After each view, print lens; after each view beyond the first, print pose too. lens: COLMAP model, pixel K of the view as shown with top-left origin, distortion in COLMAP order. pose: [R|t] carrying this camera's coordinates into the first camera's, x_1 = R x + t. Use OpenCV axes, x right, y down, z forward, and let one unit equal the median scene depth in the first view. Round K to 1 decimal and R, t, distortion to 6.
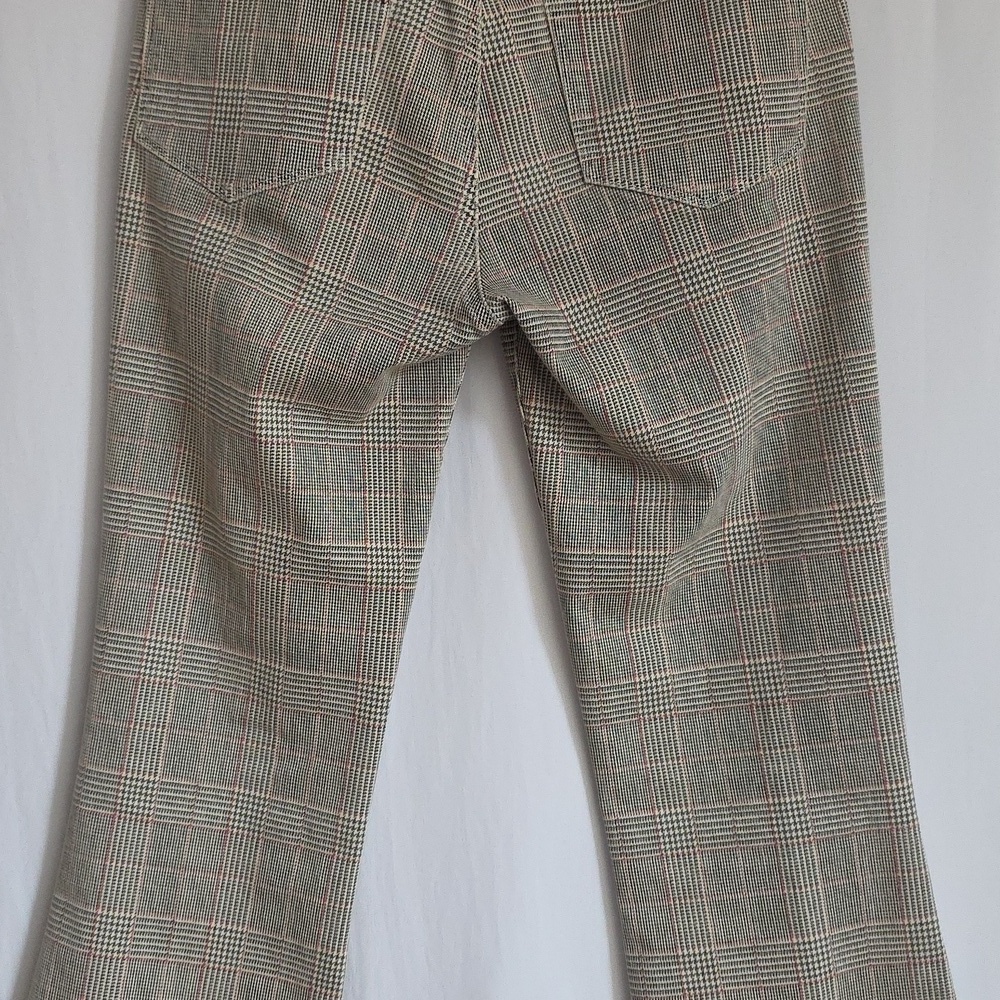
lens RADIAL K [[1456.3, 0, 492.4], [0, 1456.3, 503.5], [0, 0, 1]] dist [0.087767, 0.000000]
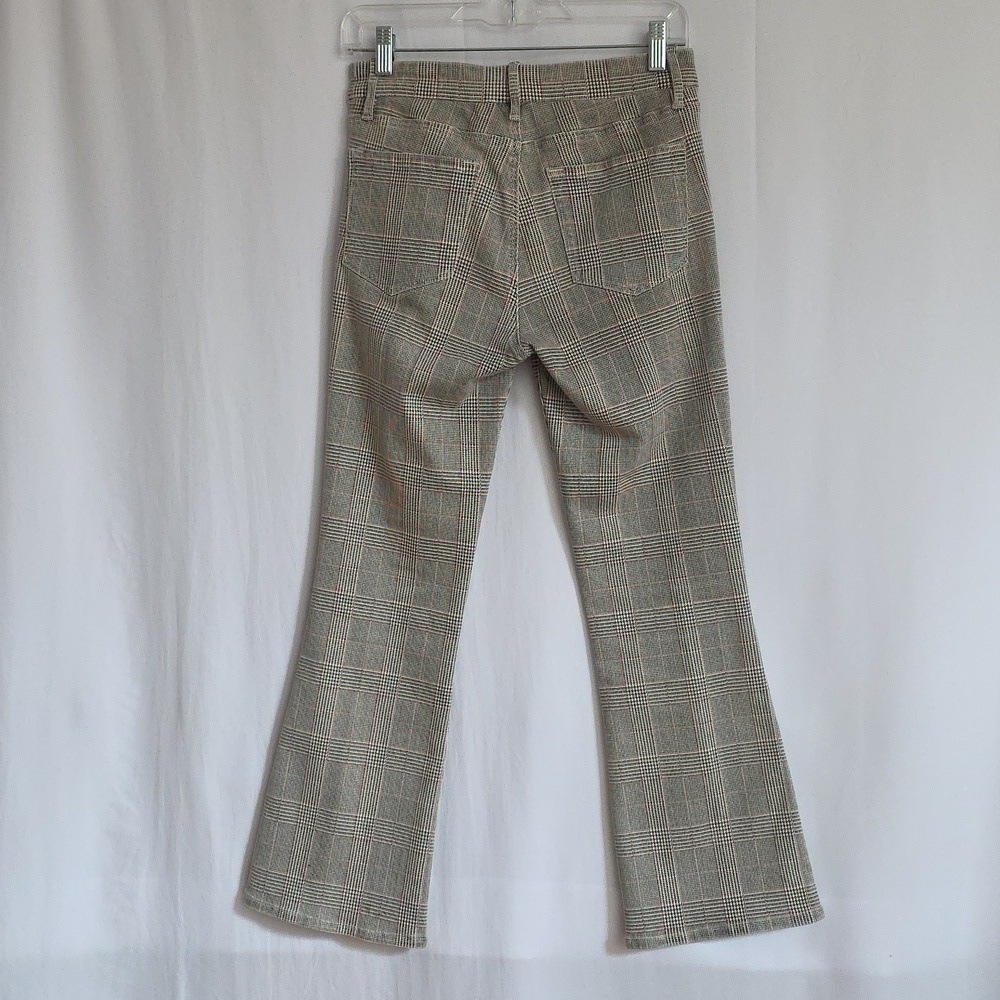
lens RADIAL K [[1456.3, 0, 505.2], [0, 1456.3, 508.8], [0, 0, 1]] dist [0.087767, 0.000000]
pose [[0.997307, -0.002927, -0.073285, 0.112238], [0.002780, 0.999994, -0.002102, 0.082347], [0.073291, 0.001893, 0.997309, -0.913711]]
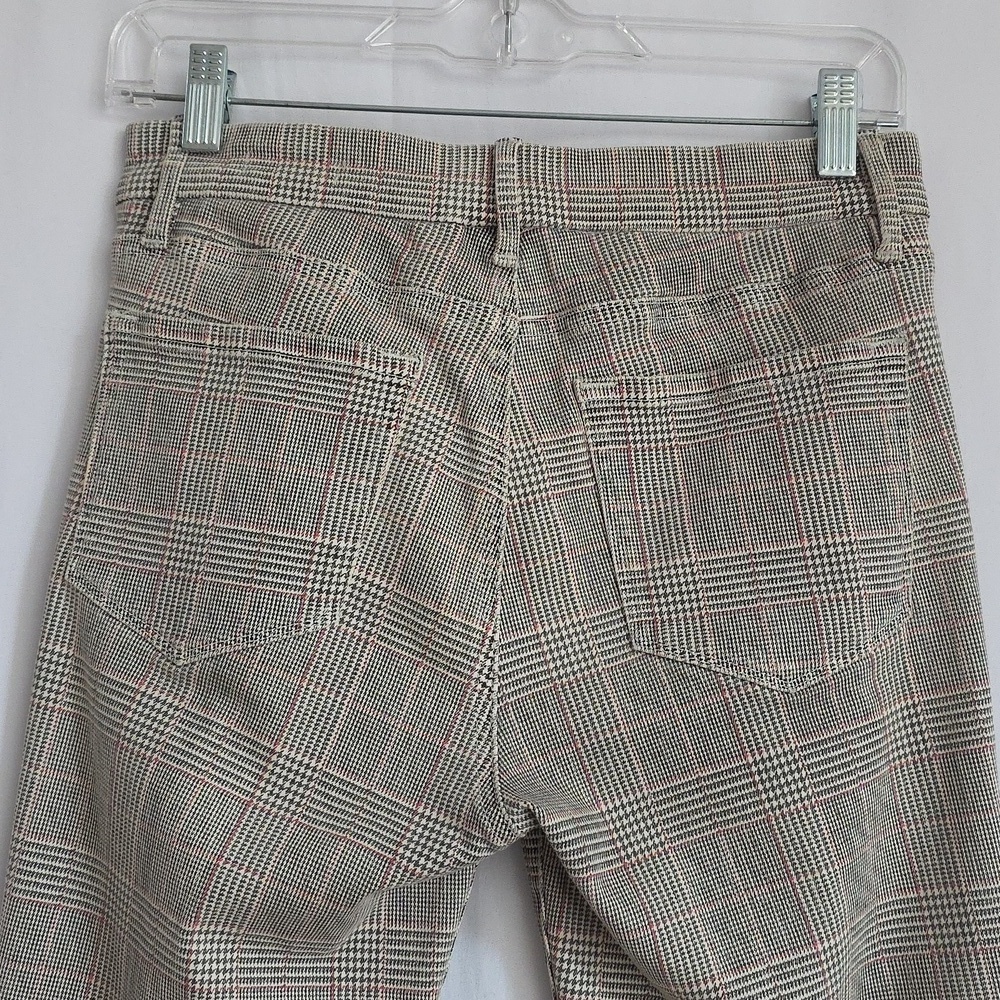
lens RADIAL K [[1456.3, 0, 516.7], [0, 1456.3, 529.8], [0, 0, 1]] dist [0.087767, 0.000000]
pose [[0.999351, 0.032610, 0.015296, -0.013803], [-0.029241, 0.982470, -0.184115, -0.134398], [-0.021032, 0.183548, 0.982786, 0.213394]]
